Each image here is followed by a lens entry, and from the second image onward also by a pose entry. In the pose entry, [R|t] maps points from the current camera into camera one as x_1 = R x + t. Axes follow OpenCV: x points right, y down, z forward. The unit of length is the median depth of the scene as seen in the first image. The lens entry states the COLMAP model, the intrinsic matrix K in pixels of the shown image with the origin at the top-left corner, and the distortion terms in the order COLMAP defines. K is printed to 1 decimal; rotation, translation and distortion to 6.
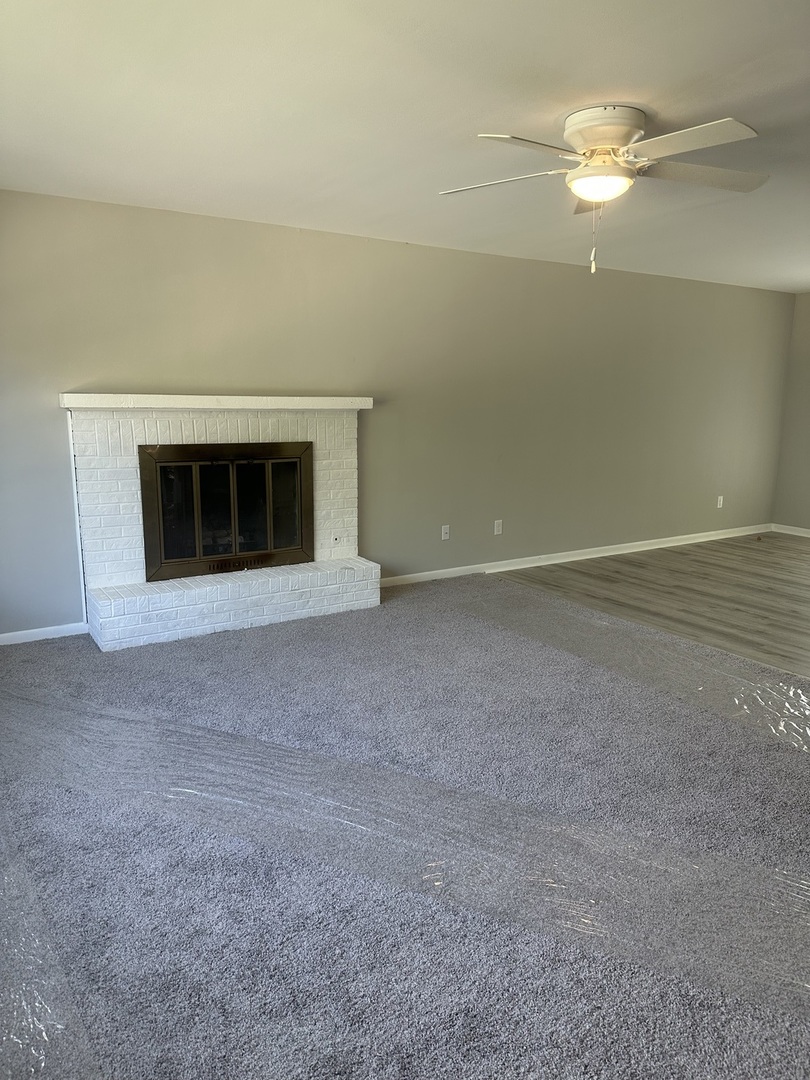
lens RADIAL K [[755.6, 0, 411.4], [0, 755.6, 547.6], [0, 0, 1]] dist [0.131707, -0.299074]
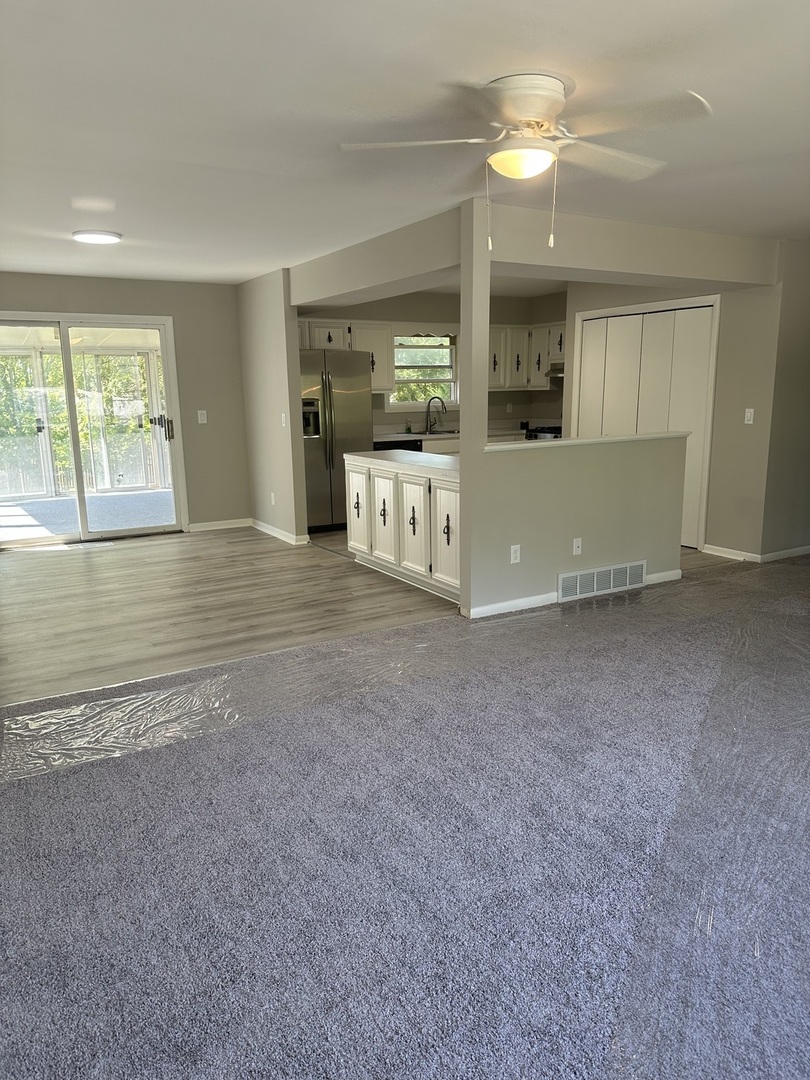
lens RADIAL K [[755.6, 0, 411.4], [0, 755.6, 547.6], [0, 0, 1]] dist [0.131707, -0.299074]
pose [[0.041298, -0.228337, 0.972706, -0.491784], [0.216969, 0.952355, 0.214348, -0.160222], [-0.975305, 0.202194, 0.088872, 0.728836]]
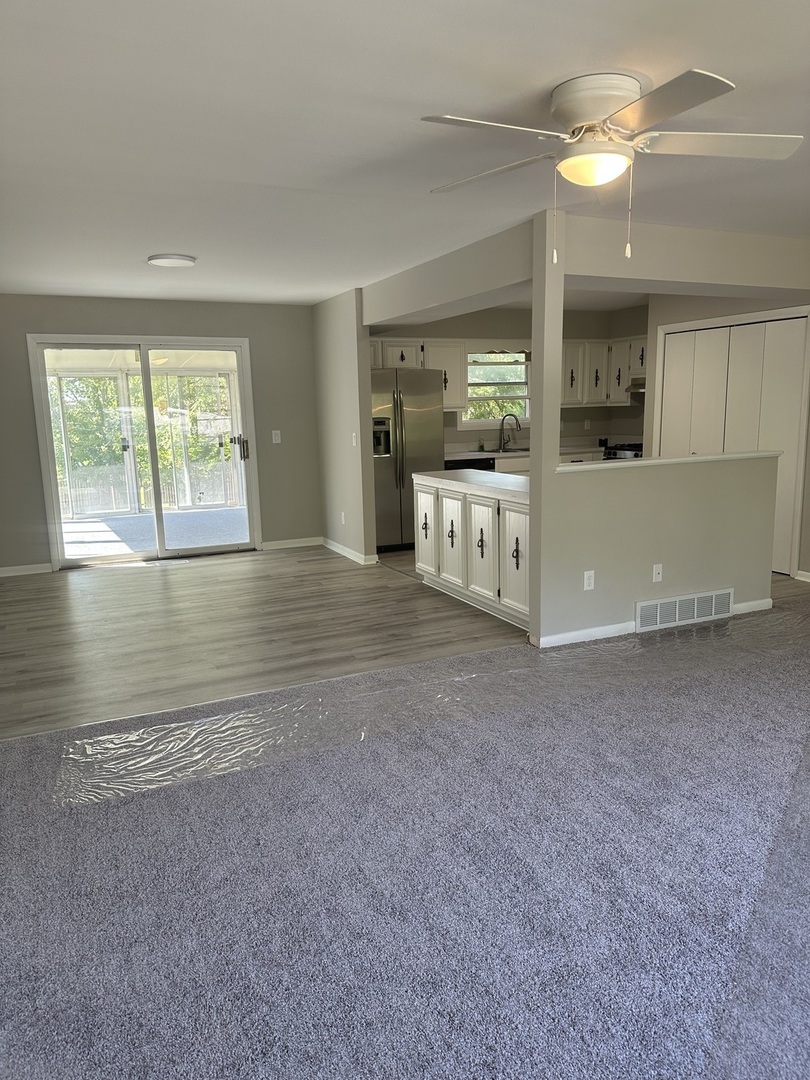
lens RADIAL K [[757.2, 0, 409.2], [0, 757.2, 546.9], [0, 0, 1]] dist [0.067713, -0.108134]
pose [[0.145432, -0.207386, 0.967388, -0.453642], [0.225569, 0.958982, 0.171674, -0.161716], [-0.963311, 0.193246, 0.186246, 0.716773]]
